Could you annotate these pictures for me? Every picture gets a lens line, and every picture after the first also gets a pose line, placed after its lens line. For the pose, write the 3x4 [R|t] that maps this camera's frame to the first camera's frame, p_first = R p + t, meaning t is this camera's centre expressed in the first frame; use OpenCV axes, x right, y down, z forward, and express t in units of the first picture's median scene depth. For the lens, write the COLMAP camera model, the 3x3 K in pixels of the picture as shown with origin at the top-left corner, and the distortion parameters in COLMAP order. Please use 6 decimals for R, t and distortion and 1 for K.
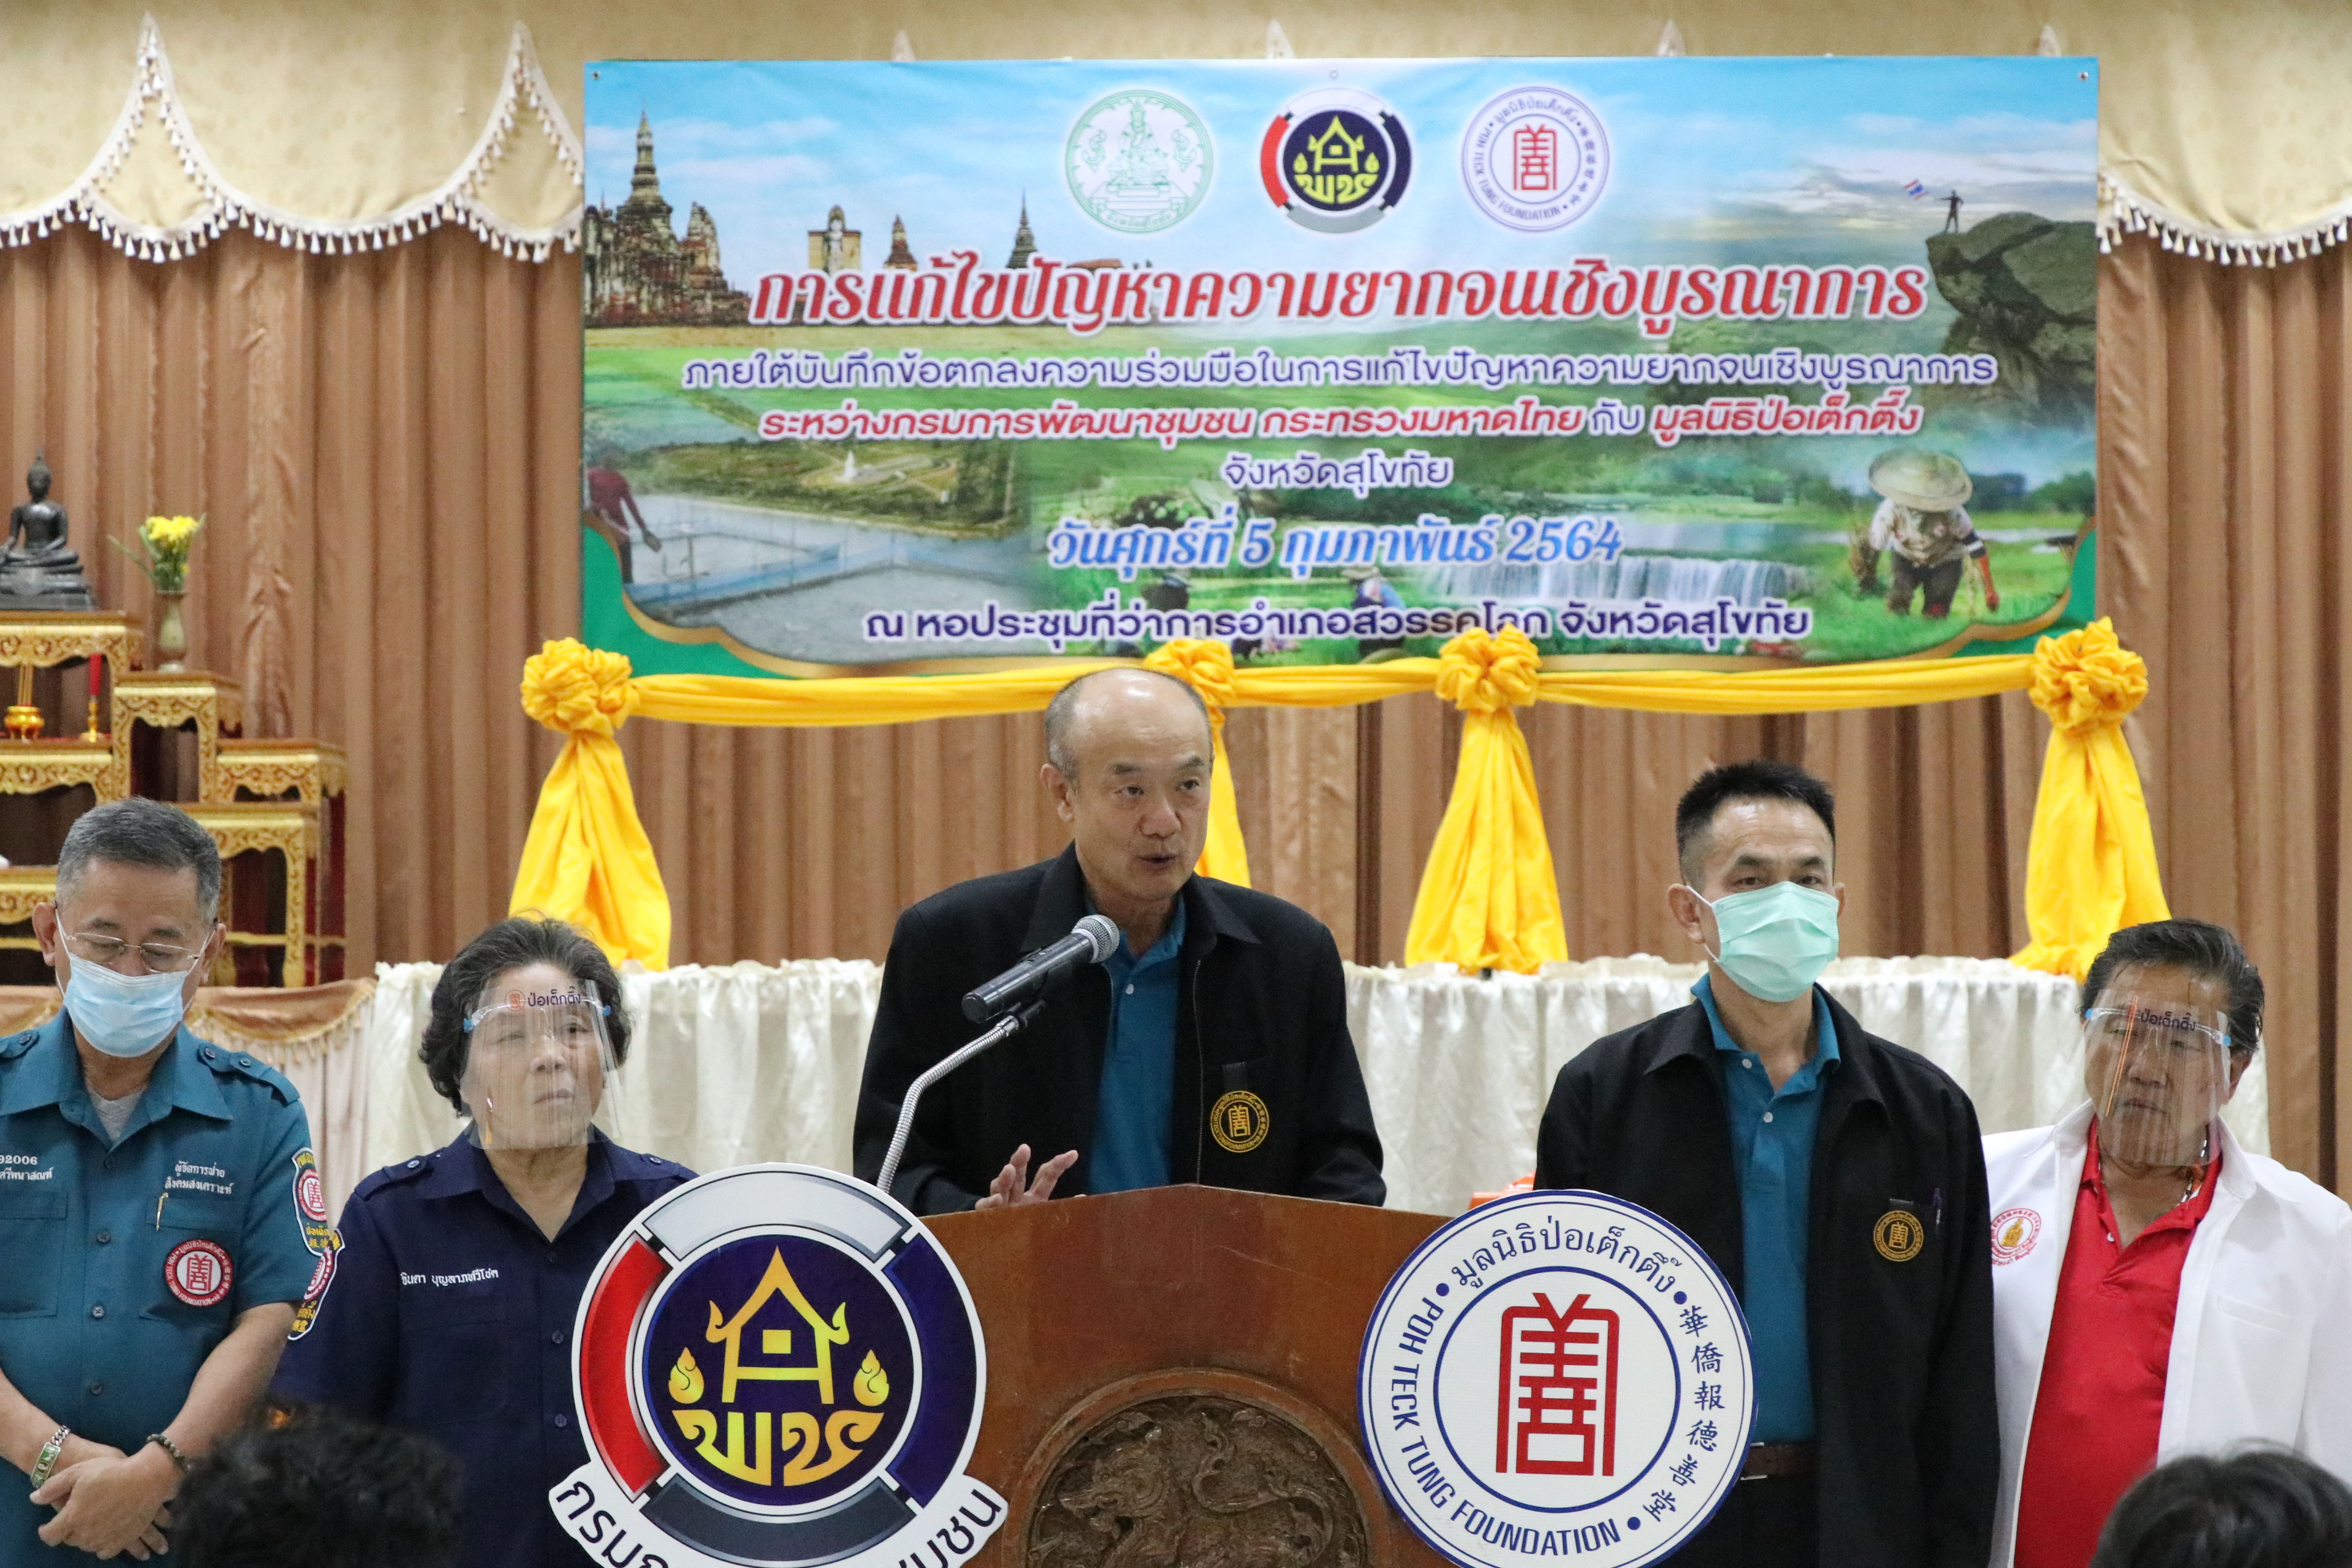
lens RADIAL K [[7292.3, 0, 1167.3], [0, 7292.3, 854.5], [0, 0, 1]] dist [0.113686, -1.221133]
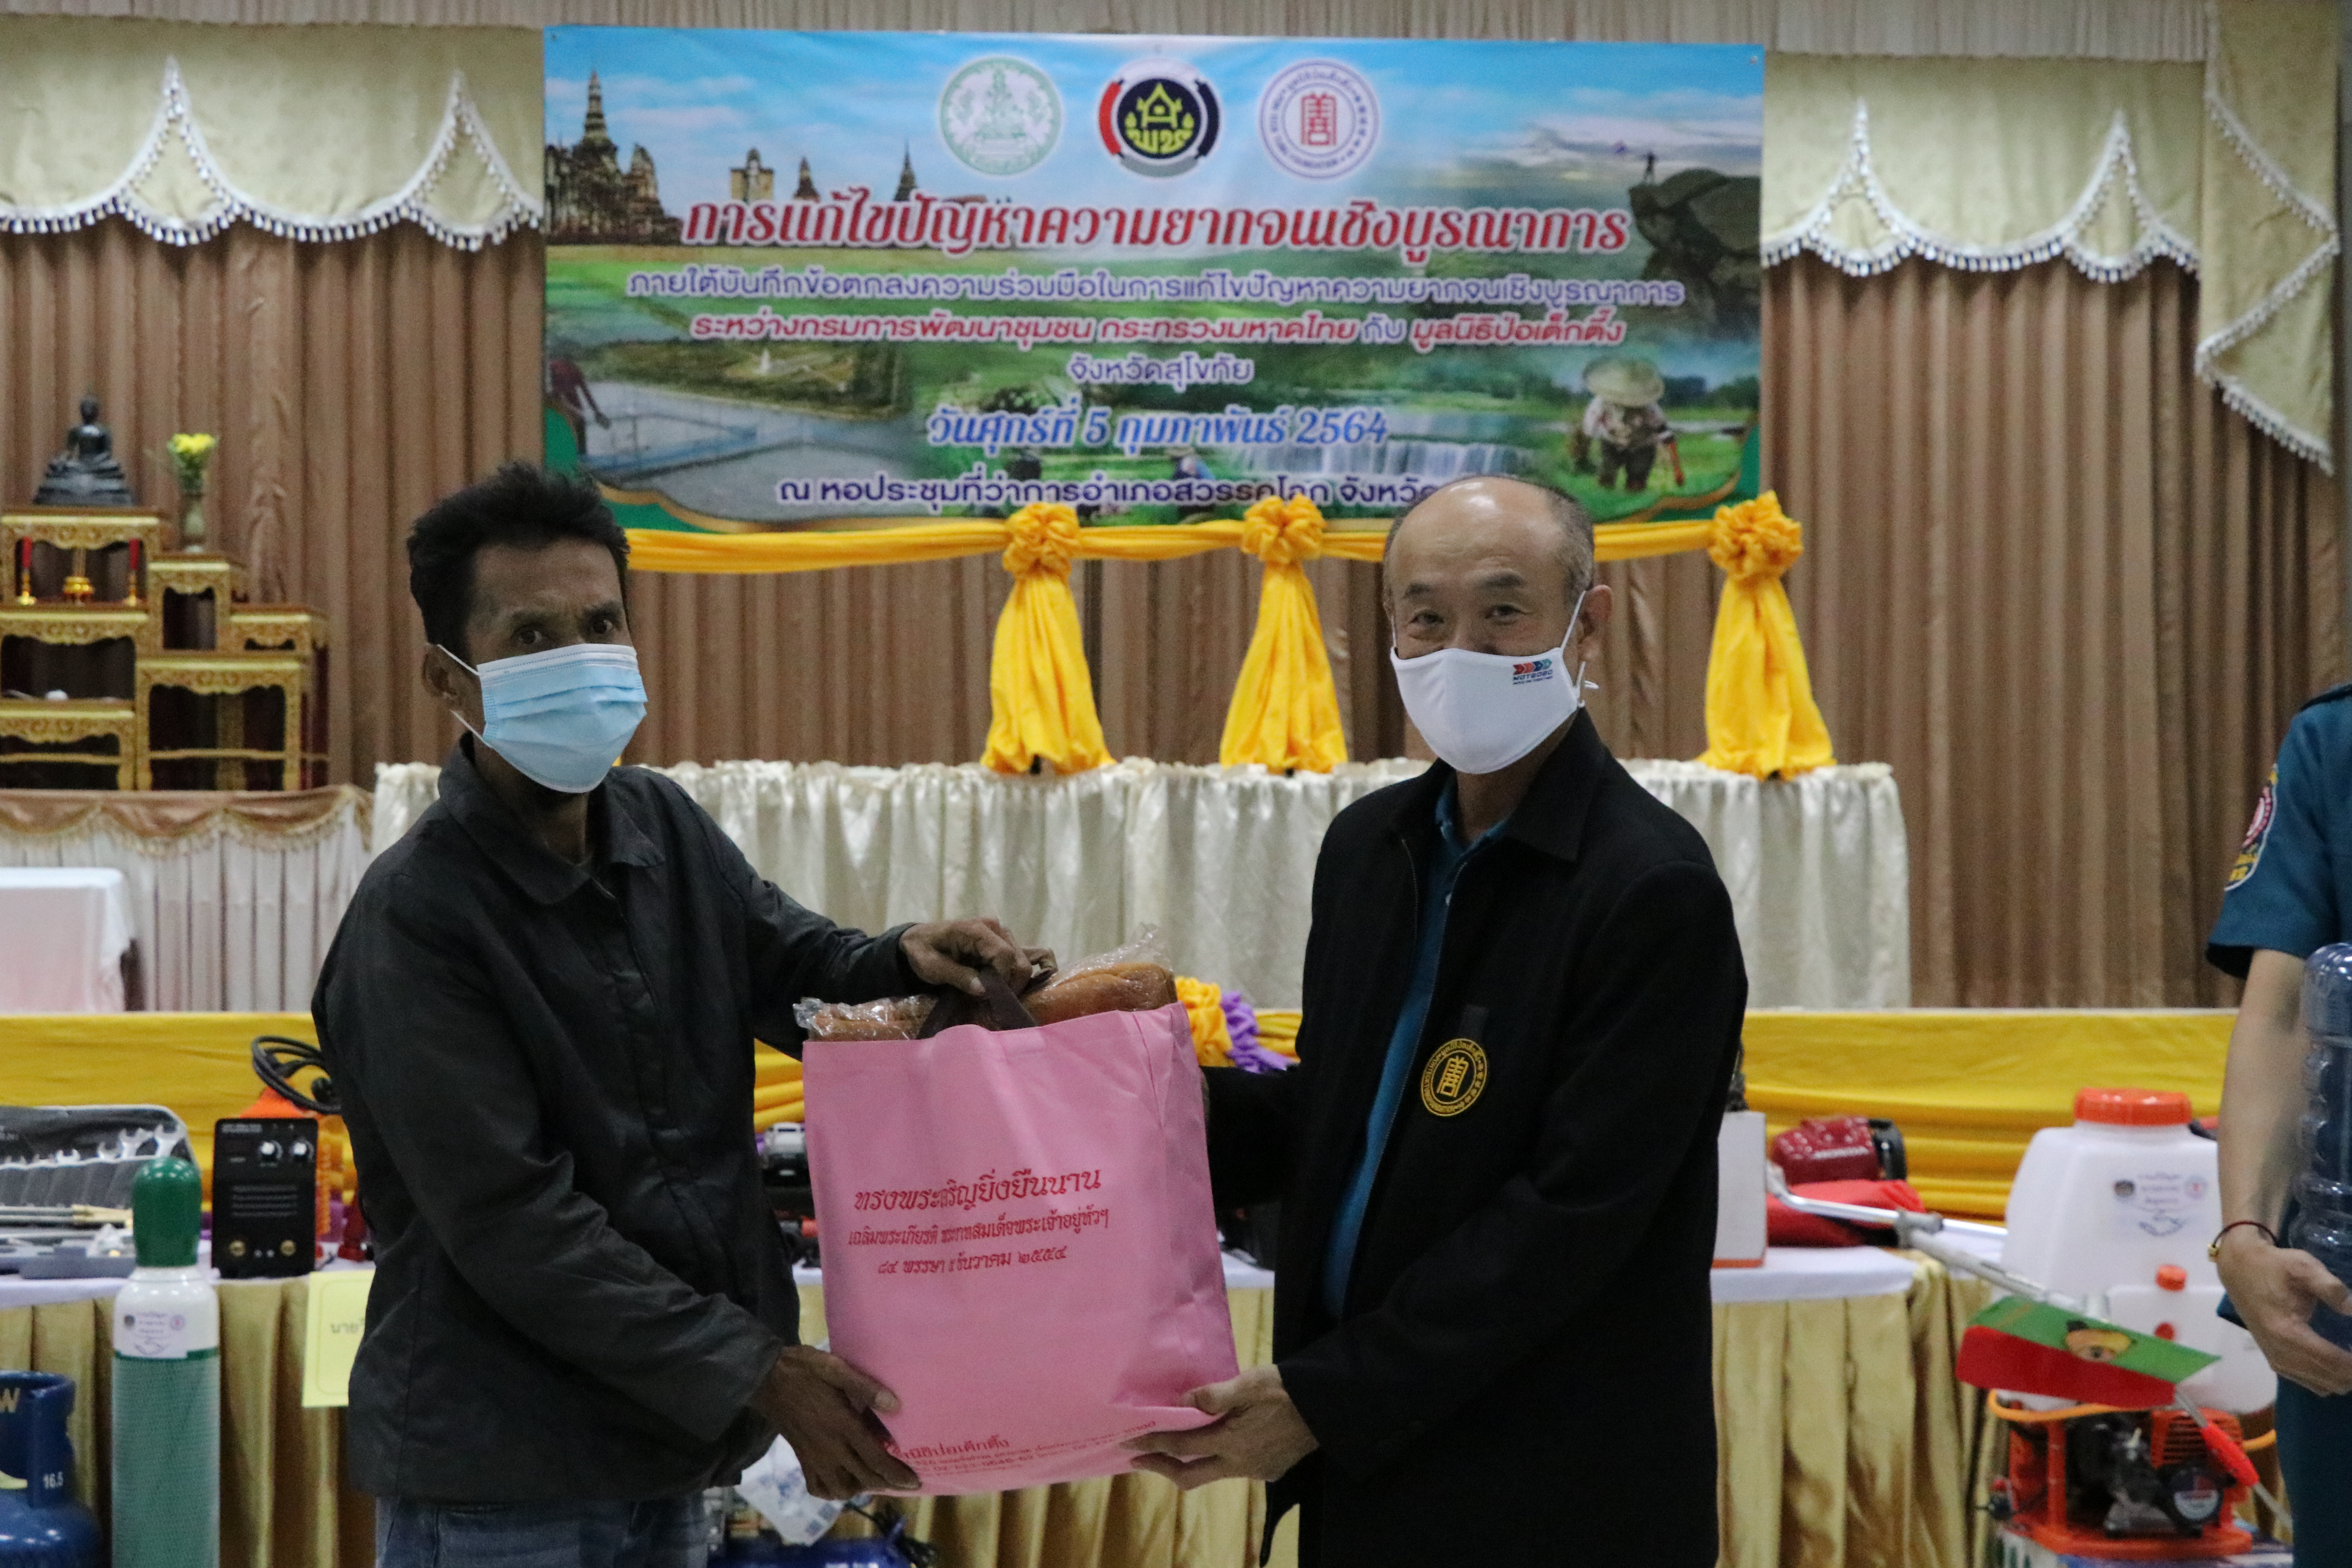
lens RADIAL K [[4052.0, 0, 1183.4], [0, 4052.0, 820.5], [0, 0, 1]] dist [0.113231, -0.005357]
pose [[0.994345, -0.000209, 0.106195, -0.046352], [-0.001914, 0.999800, 0.019892, 0.010523], [-0.106178, -0.019983, 0.994146, 0.310611]]
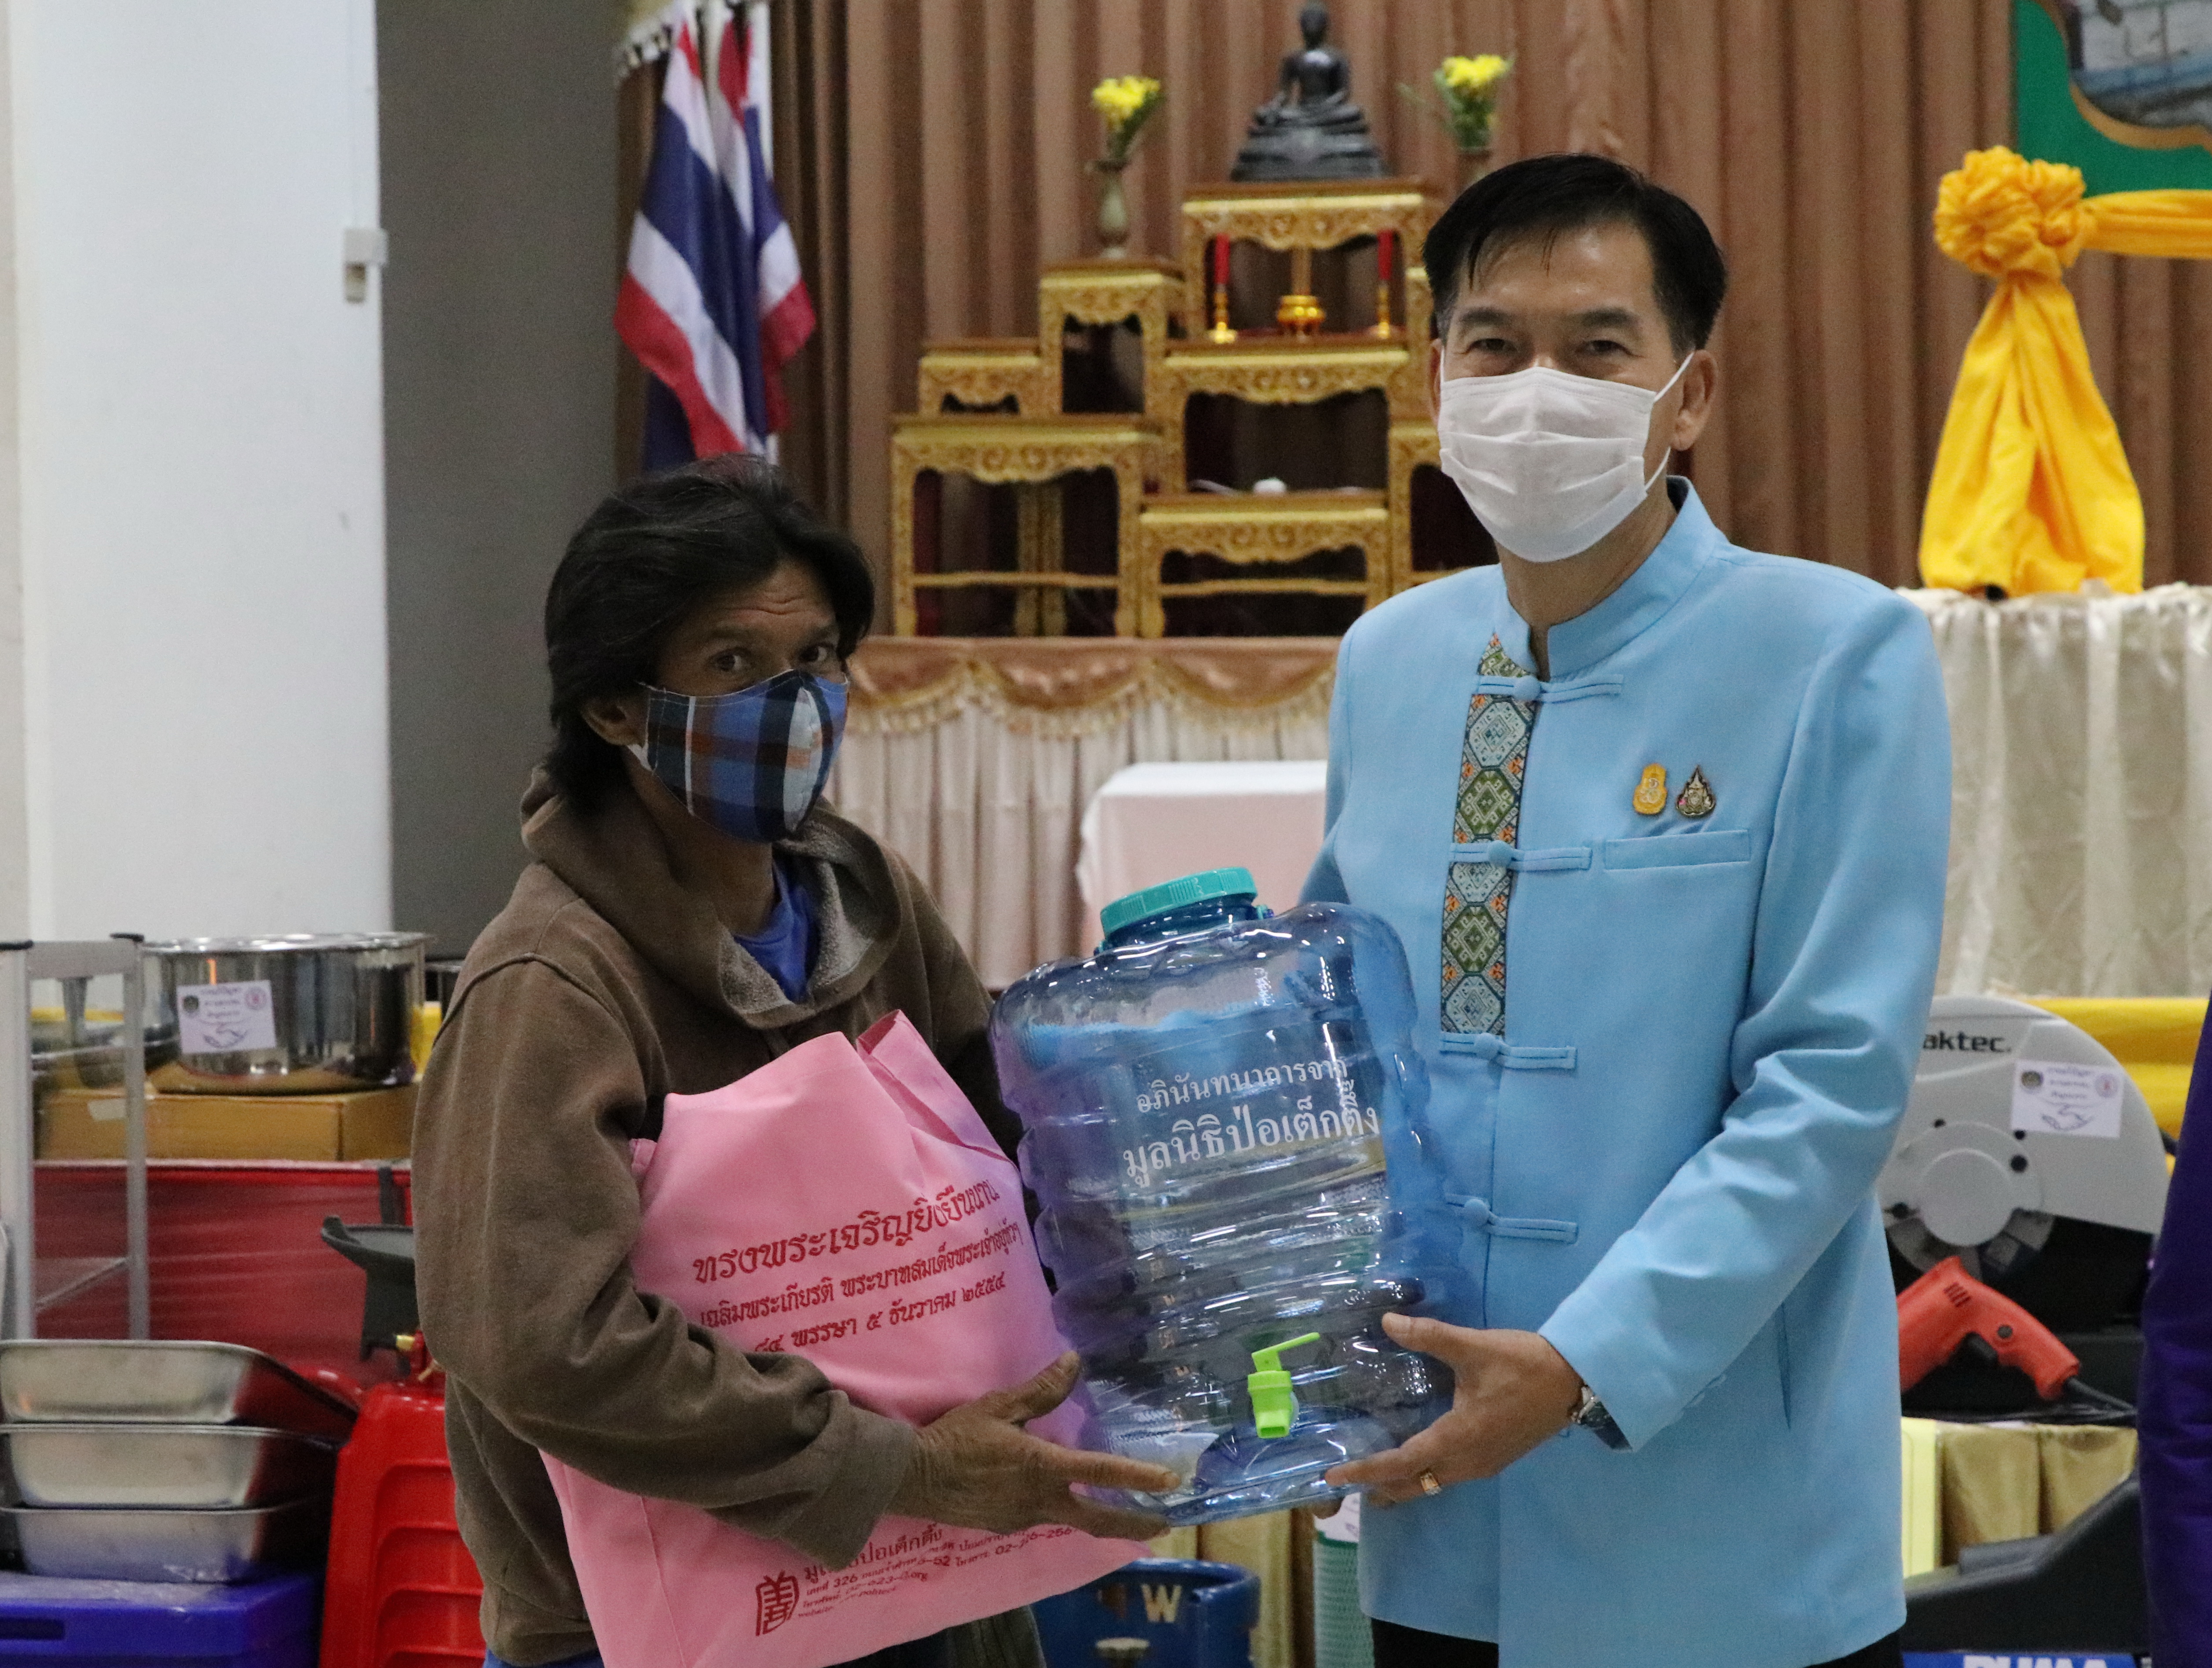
lens RADIAL K [[6923.6, 0, 1106.0], [0, 6923.6, 834.0], [0, 0, 1]] dist [0.114712, -0.129778]
pose [[0.981088, -0.014468, -0.193020, -0.035906], [0.023258, 0.998789, 0.043351, 0.007315], [0.192159, -0.047021, 0.980237, 0.289312]]
